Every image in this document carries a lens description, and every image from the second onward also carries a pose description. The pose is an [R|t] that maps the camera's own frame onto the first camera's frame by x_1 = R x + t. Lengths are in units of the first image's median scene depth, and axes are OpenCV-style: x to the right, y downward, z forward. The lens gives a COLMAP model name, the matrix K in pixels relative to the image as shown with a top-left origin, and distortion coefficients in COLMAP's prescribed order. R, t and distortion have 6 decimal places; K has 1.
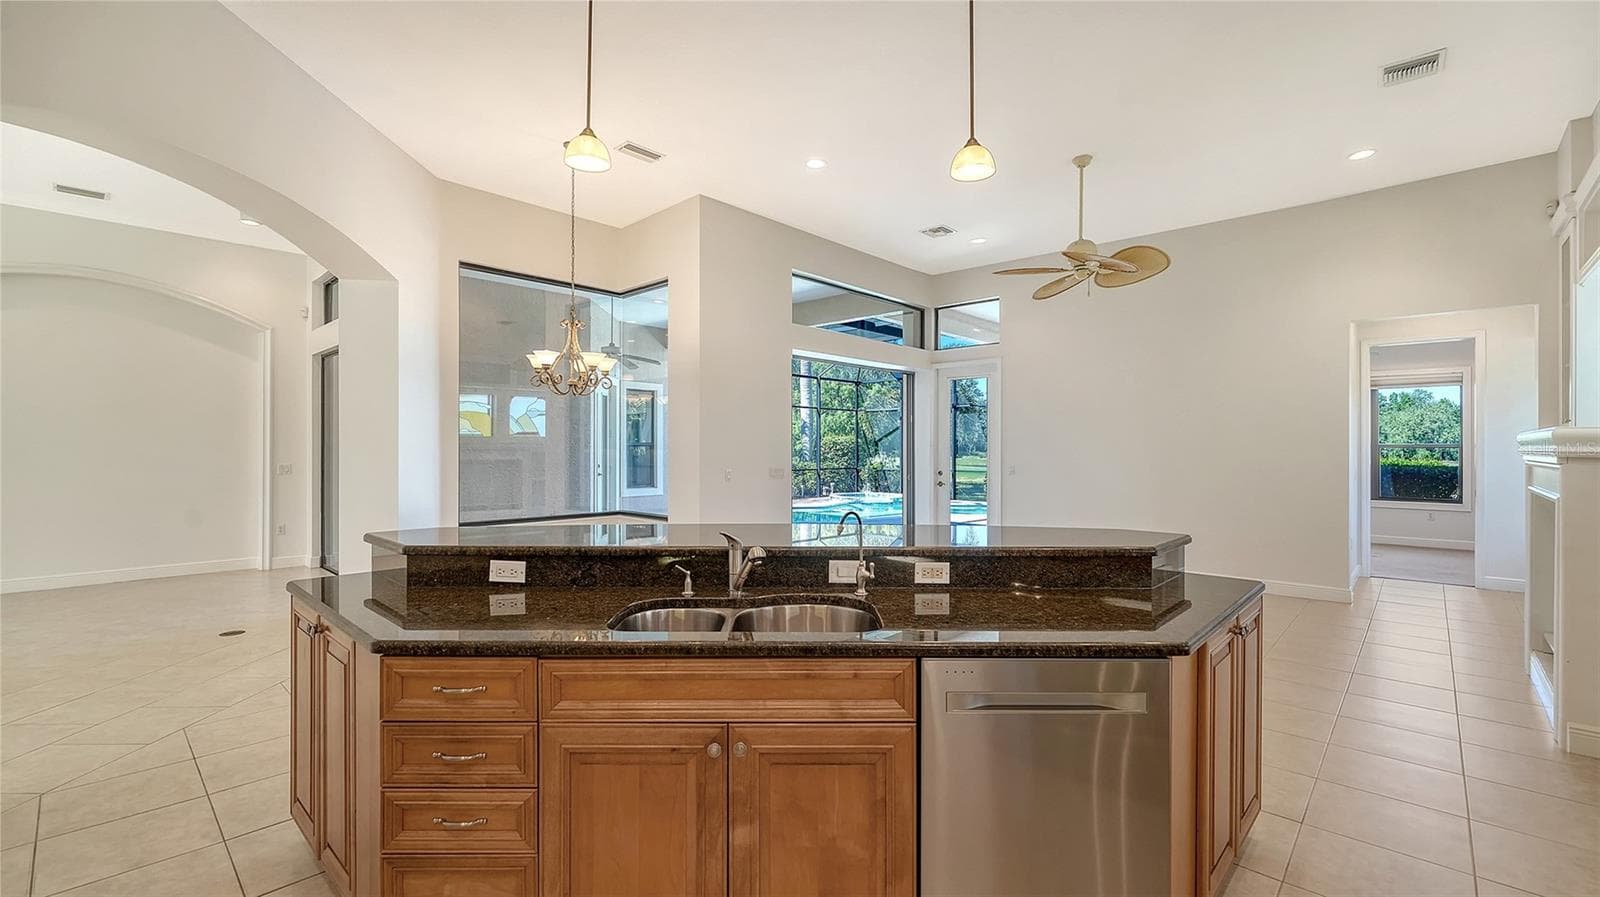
lens RADIAL K [[679.5, 0, 787.8], [0, 679.5, 451.7], [0, 0, 1]] dist [-0.012050, 0.000146]
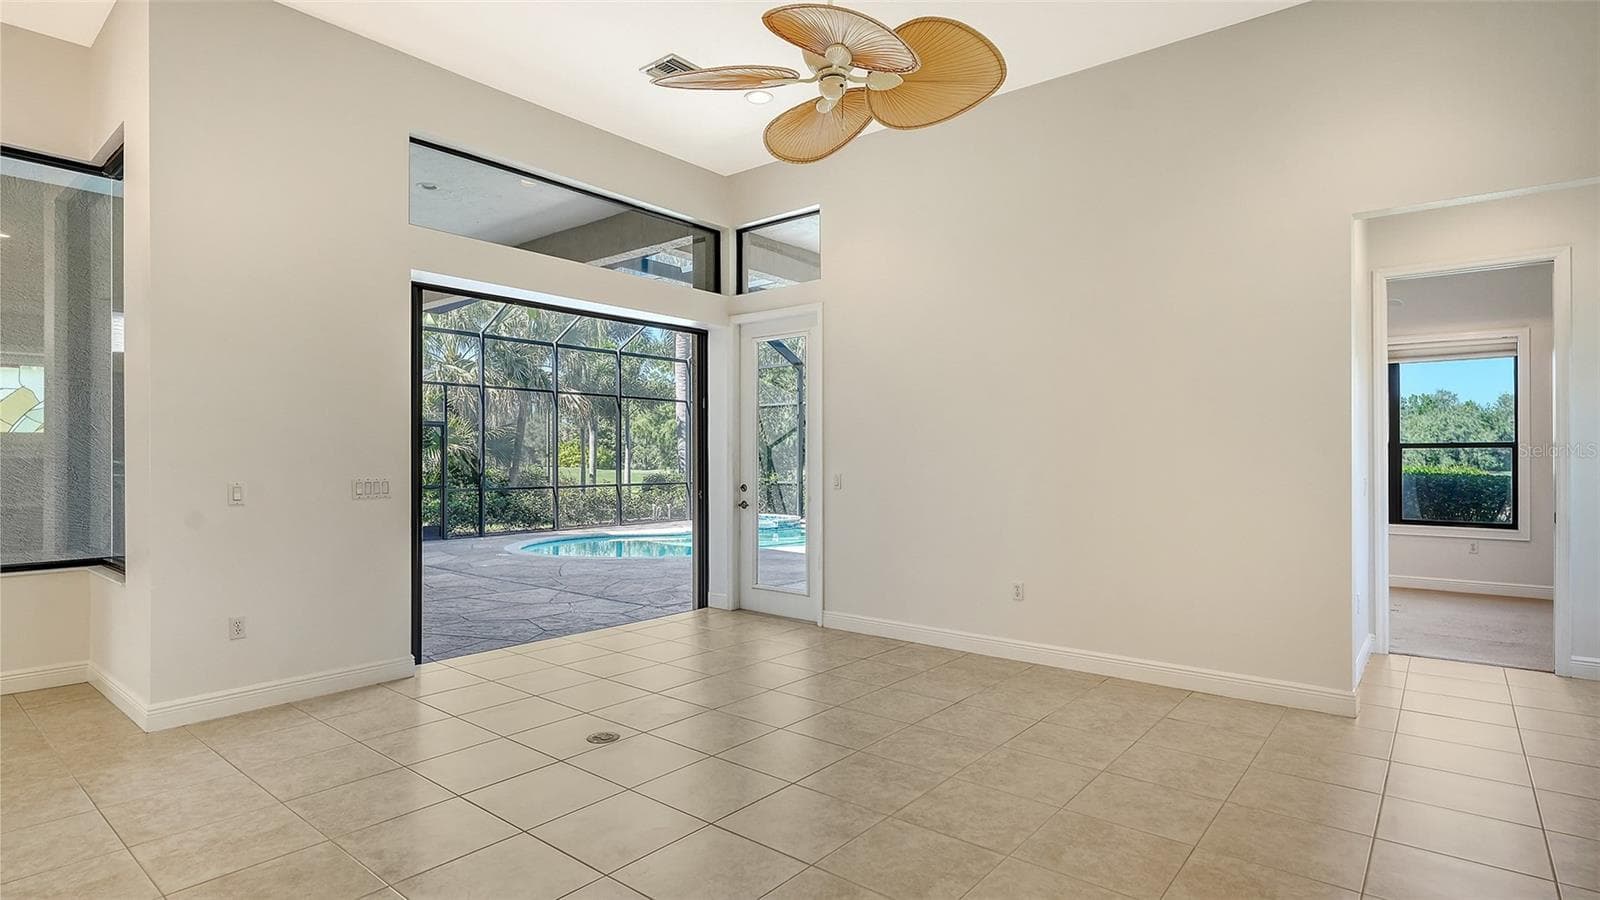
lens RADIAL K [[806.5, 0, 796.4], [0, 806.5, 458.7], [0, 0, 1]] dist [0.010797, -0.001049]
pose [[0.996617, -0.001244, 0.082181, 0.206849], [0.001656, 0.999986, -0.004938, 0.007975], [-0.082174, 0.005057, 0.996605, 0.237519]]
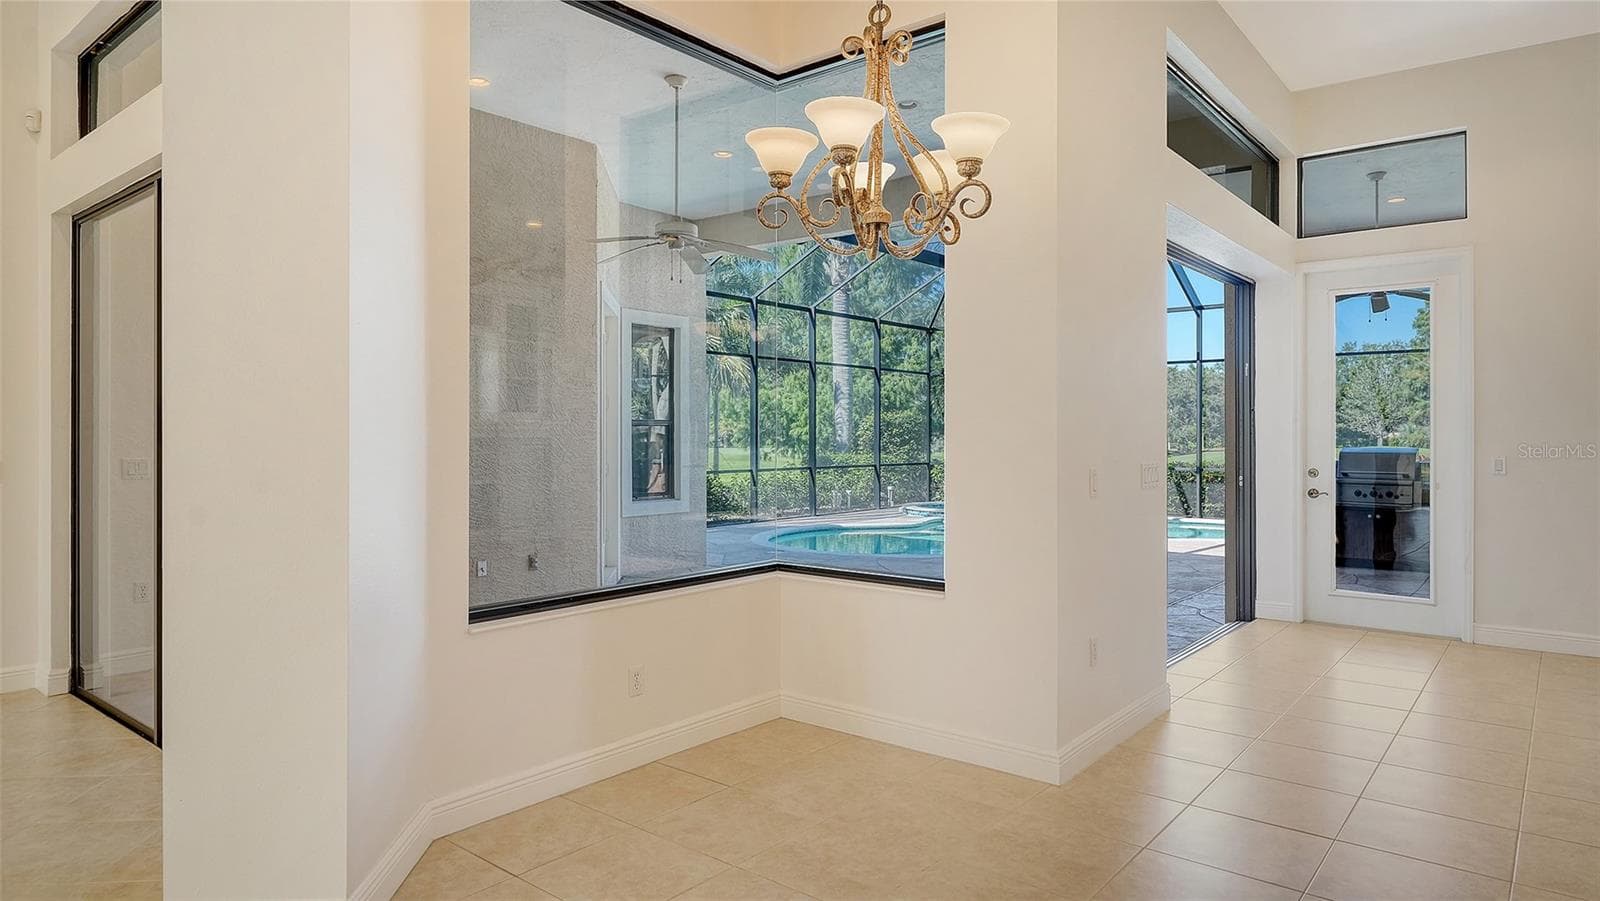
lens RADIAL K [[938.6, 0, 784.8], [0, 938.6, 436.3], [0, 0, 1]] dist [-0.000991, -0.001369]
pose [[0.998029, -0.001393, 0.062734, -0.220246], [0.001661, 0.999990, -0.004222, 0.006065], [-0.062727, 0.004318, 0.998021, 0.298723]]
